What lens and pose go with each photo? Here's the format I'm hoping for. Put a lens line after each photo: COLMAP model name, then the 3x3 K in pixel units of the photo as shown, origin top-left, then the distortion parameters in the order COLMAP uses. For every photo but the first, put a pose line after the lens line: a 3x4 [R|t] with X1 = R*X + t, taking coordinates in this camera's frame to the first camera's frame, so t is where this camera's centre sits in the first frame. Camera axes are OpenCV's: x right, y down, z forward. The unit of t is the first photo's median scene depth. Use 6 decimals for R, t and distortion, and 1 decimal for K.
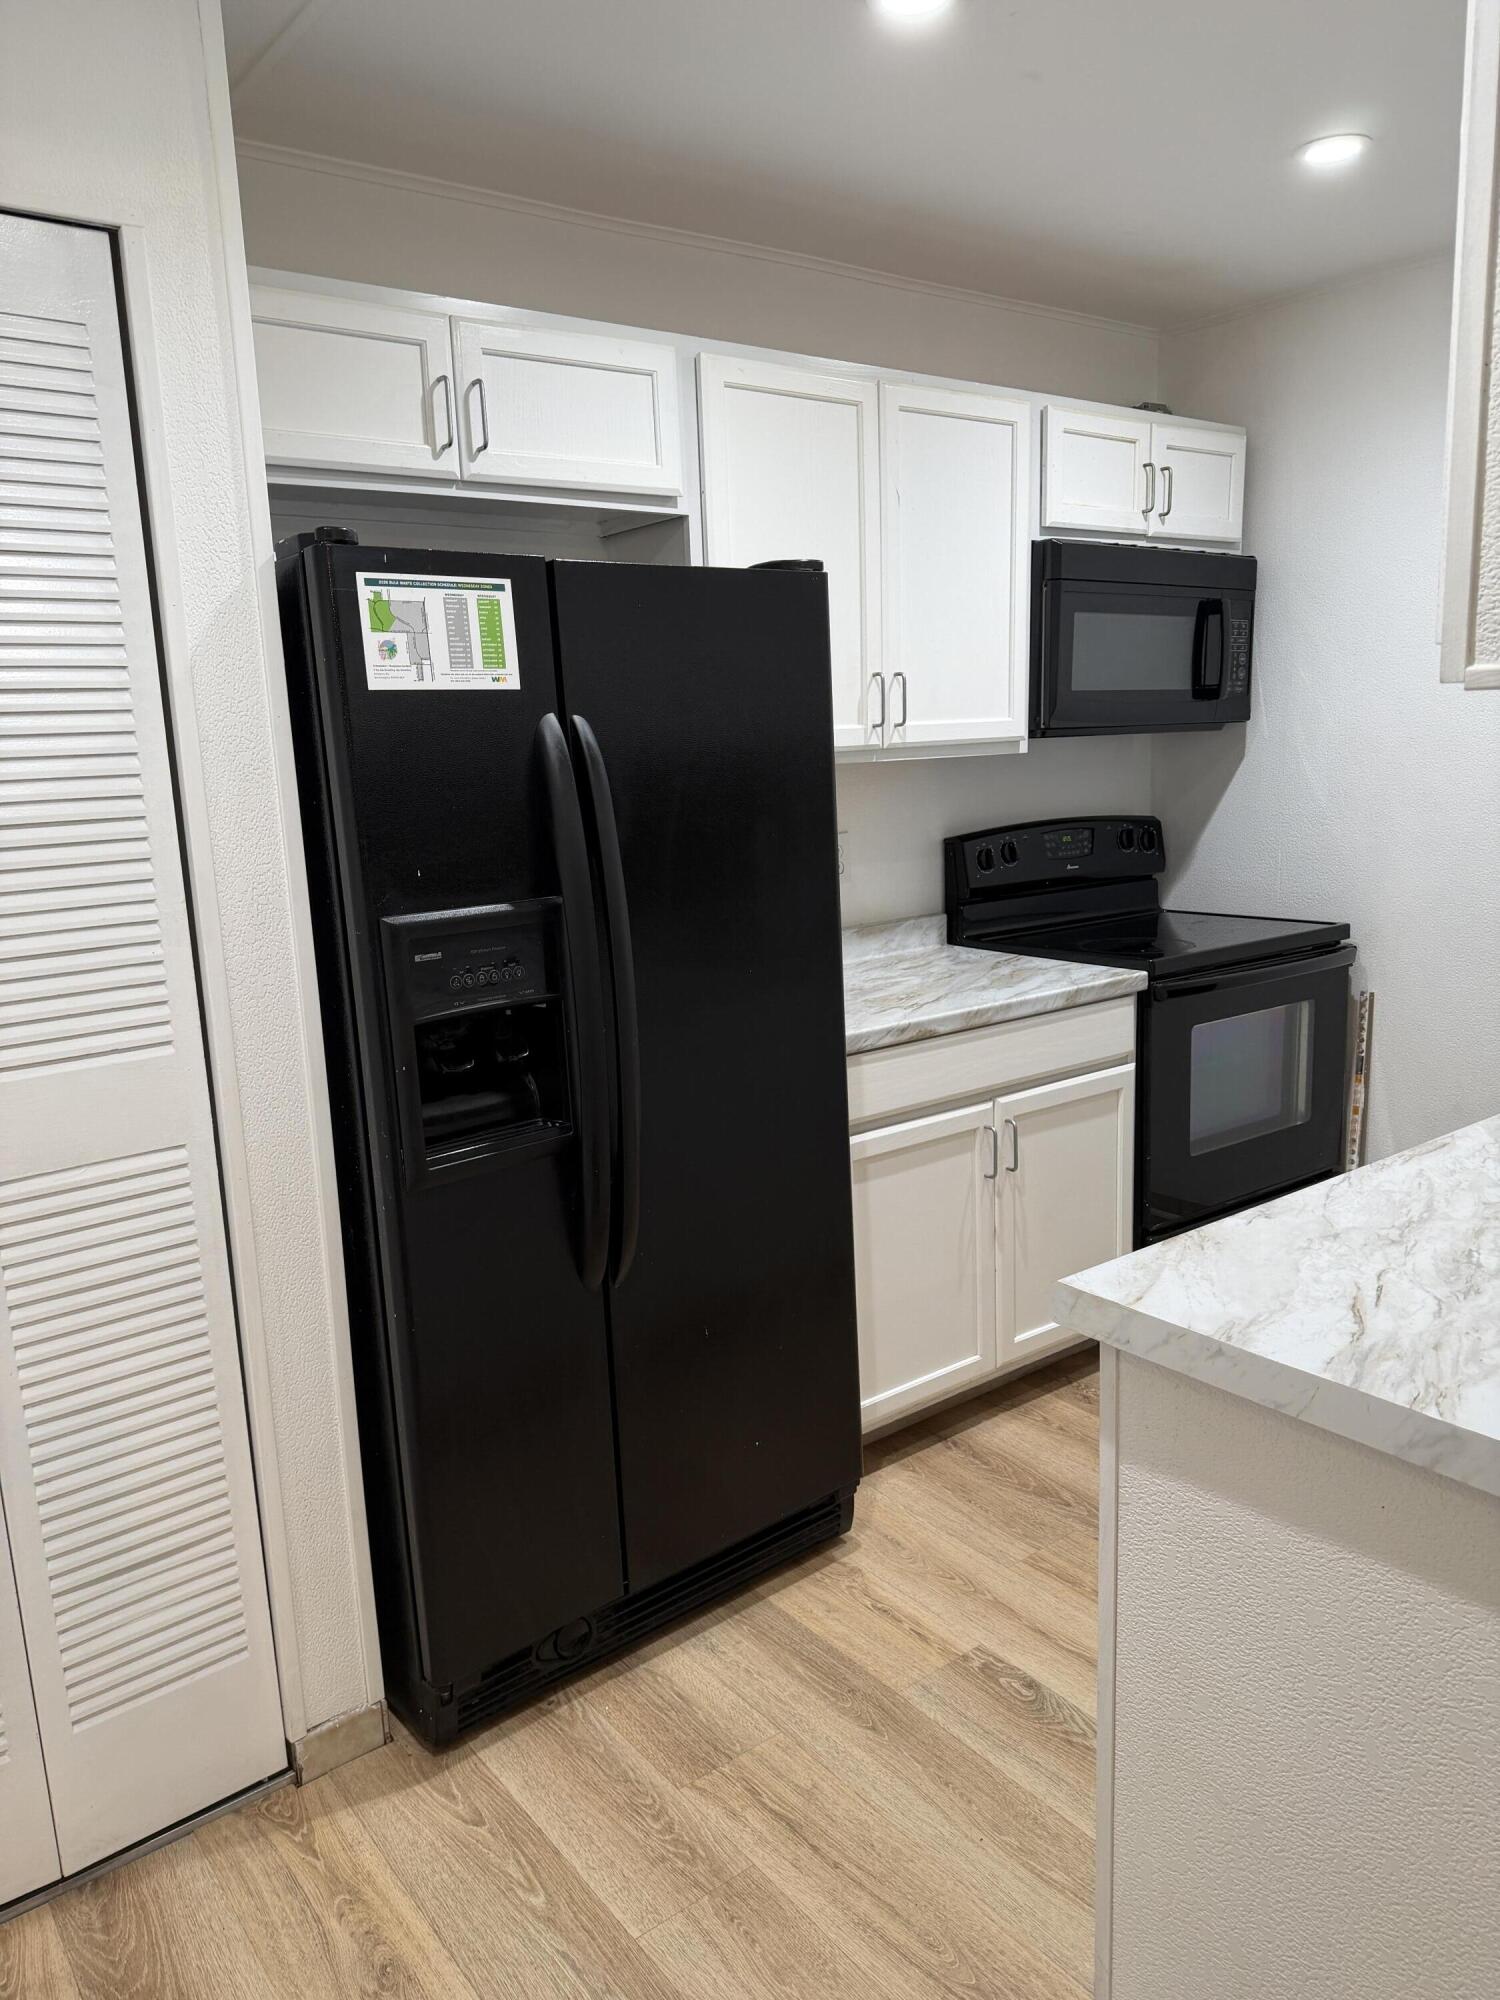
lens RADIAL K [[1378.9, 0, 739.8], [0, 1378.9, 997.2], [0, 0, 1]] dist [0.061256, -0.002865]
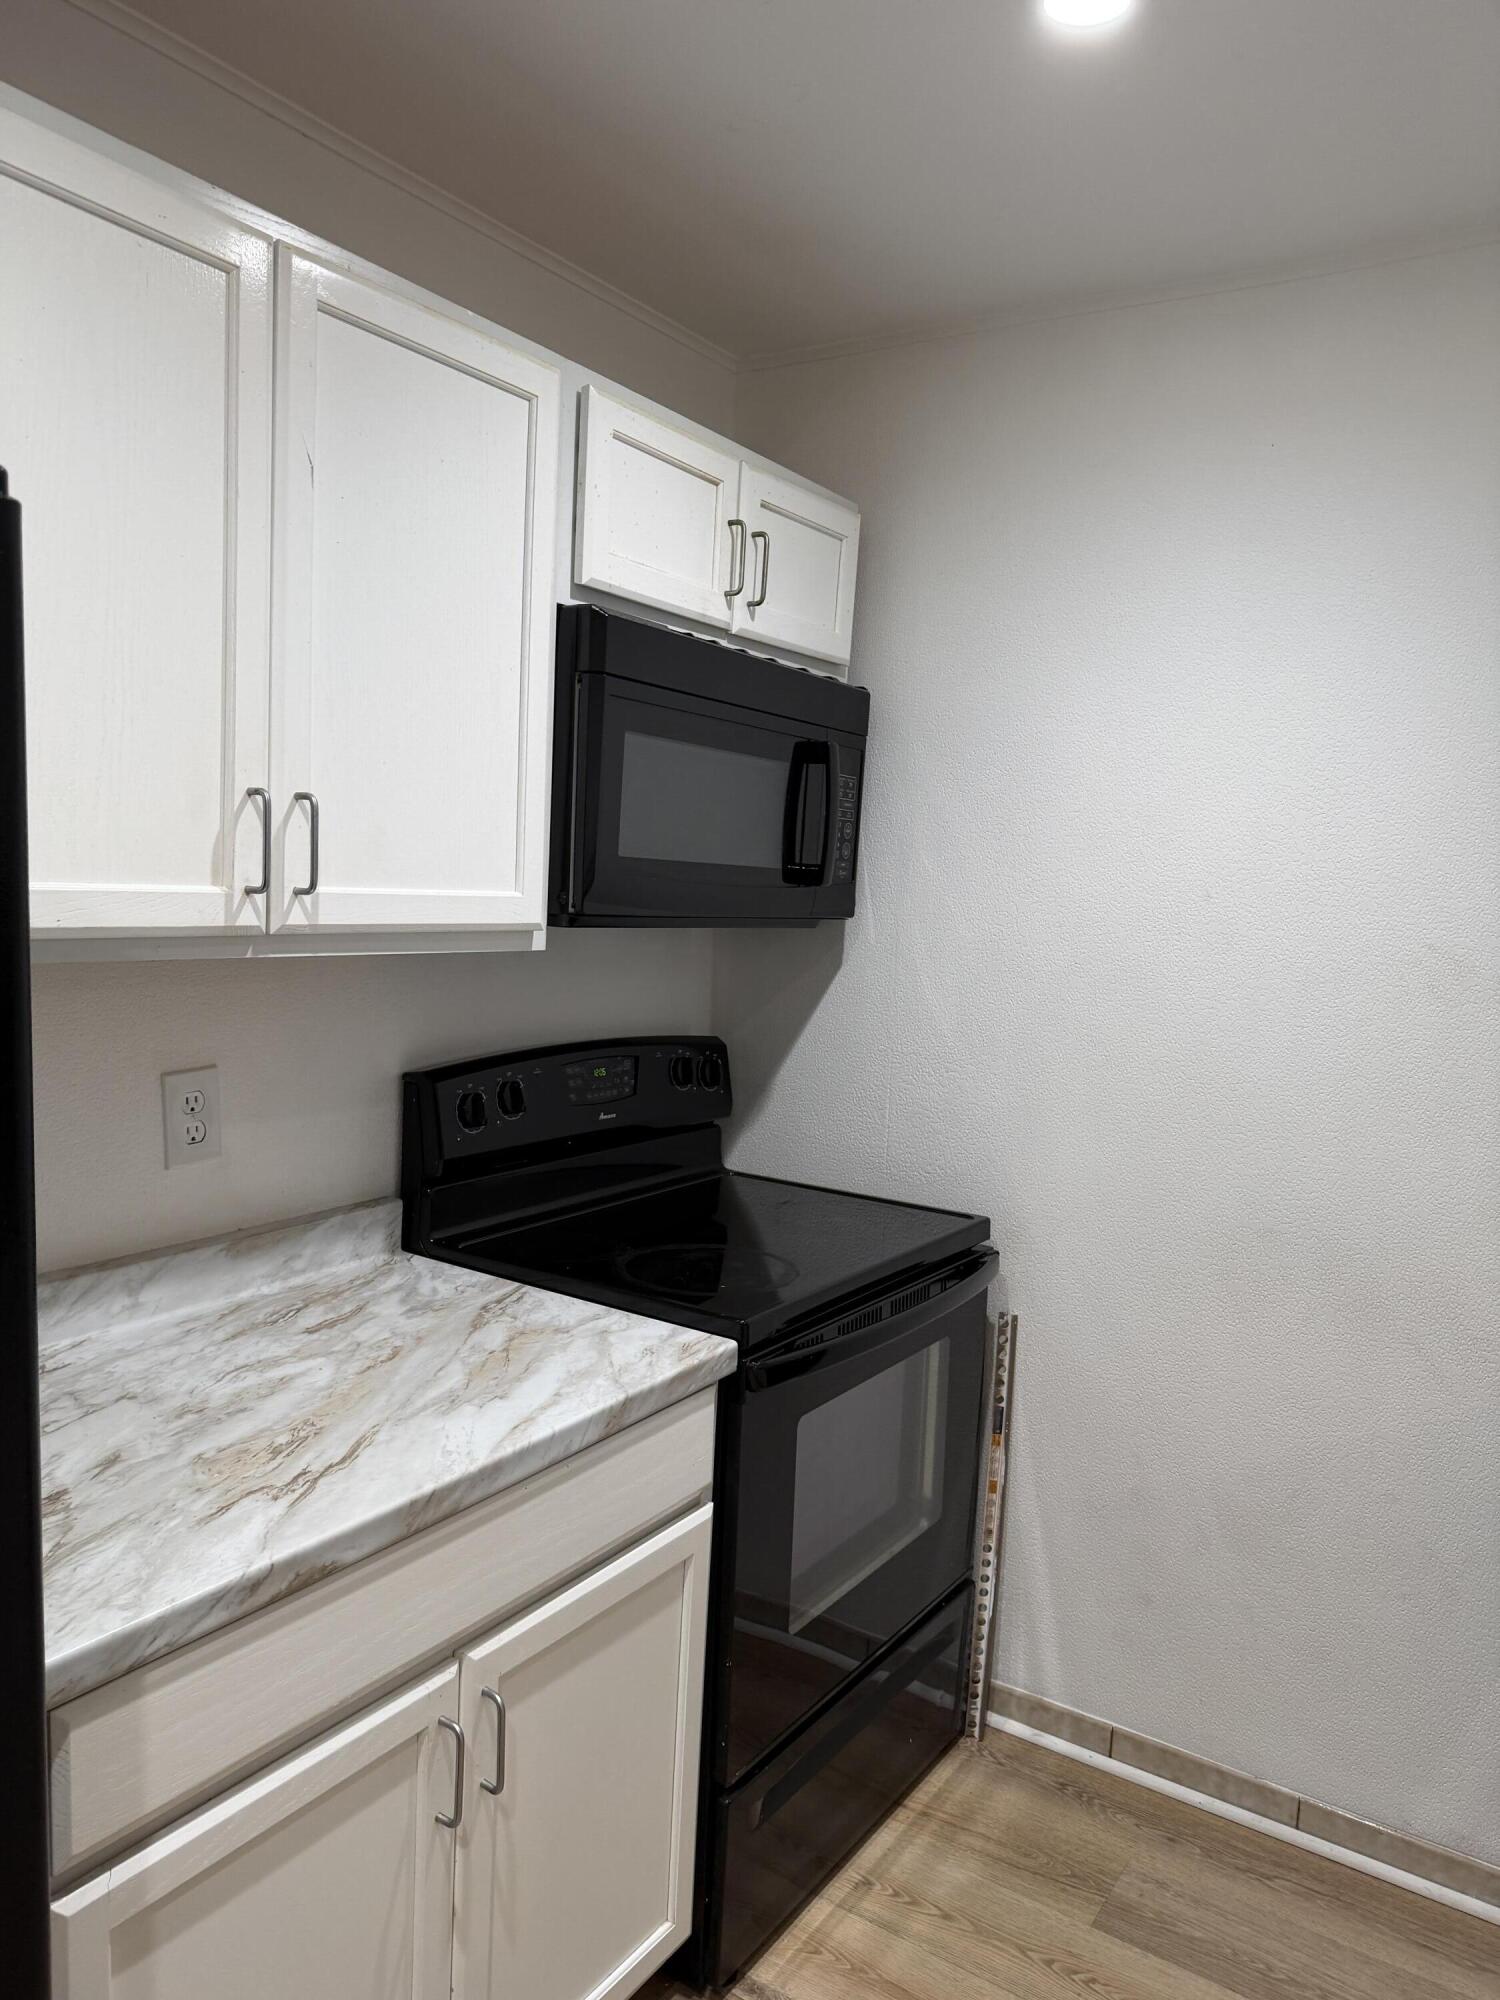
lens RADIAL K [[1410.5, 0, 756.8], [0, 1410.5, 1035.1], [0, 0, 1]] dist [0.064458, -0.058359]
pose [[0.934279, 0.042691, 0.353977, 0.077810], [-0.016568, 0.996932, -0.076505, -0.093243], [-0.356157, 0.065613, 0.932120, 0.396318]]
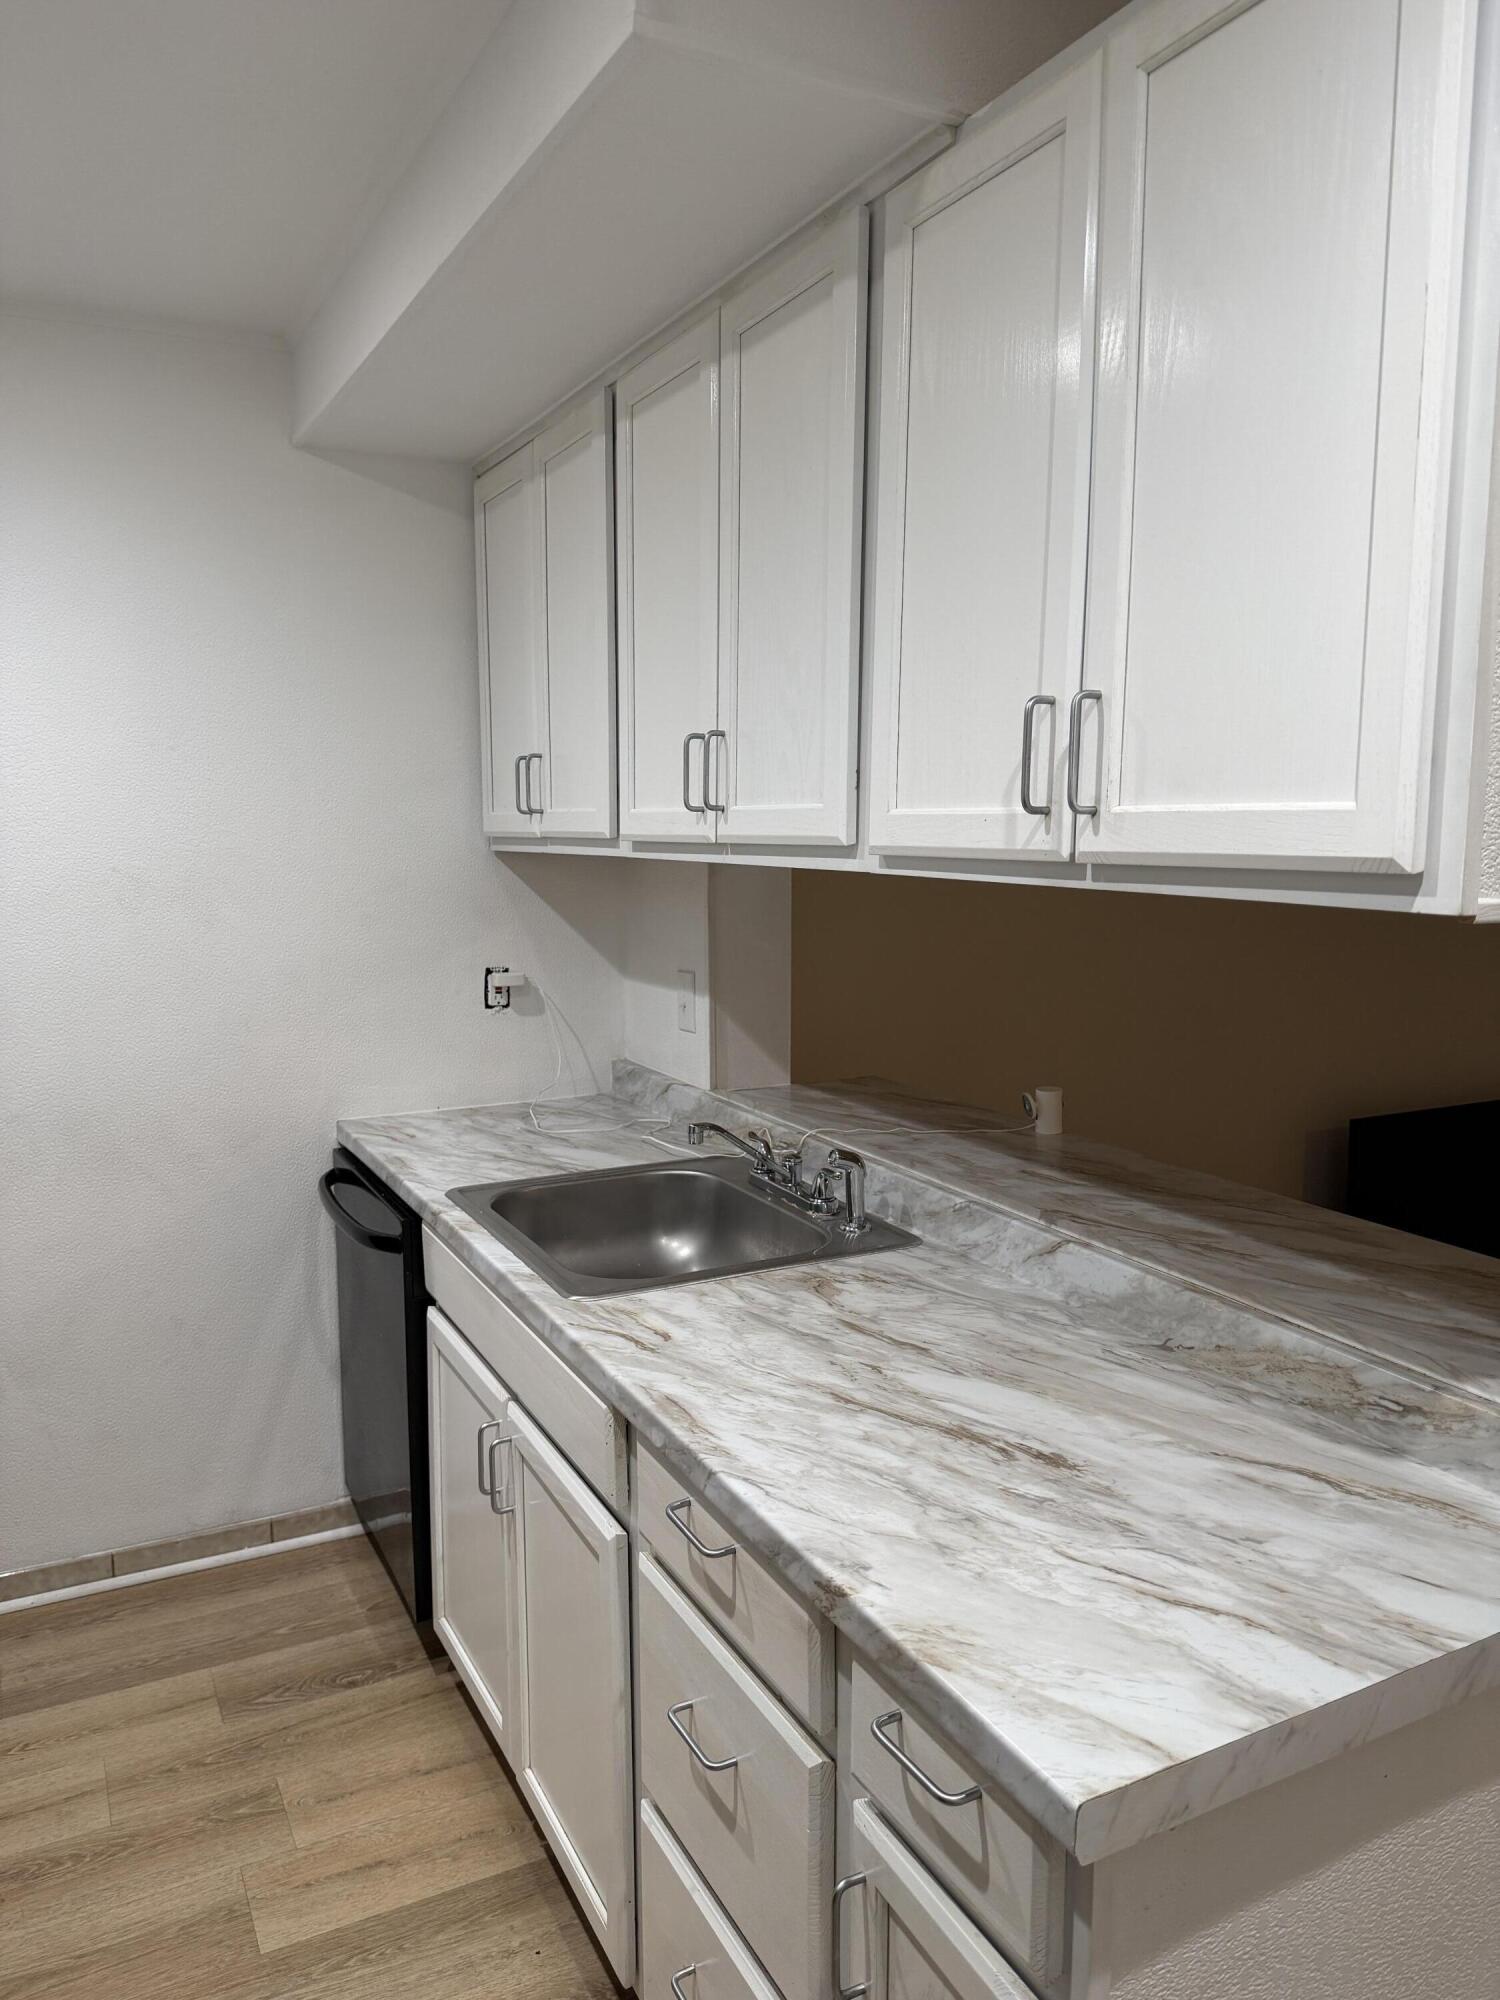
lens RADIAL K [[1410.5, 0, 756.8], [0, 1410.5, 1035.1], [0, 0, 1]] dist [0.064458, -0.058359]
pose [[0.169636, -0.118022, 0.978414, -0.168625], [0.180502, 0.979730, 0.086885, -0.096104], [-0.968836, 0.161867, 0.187501, 0.378883]]
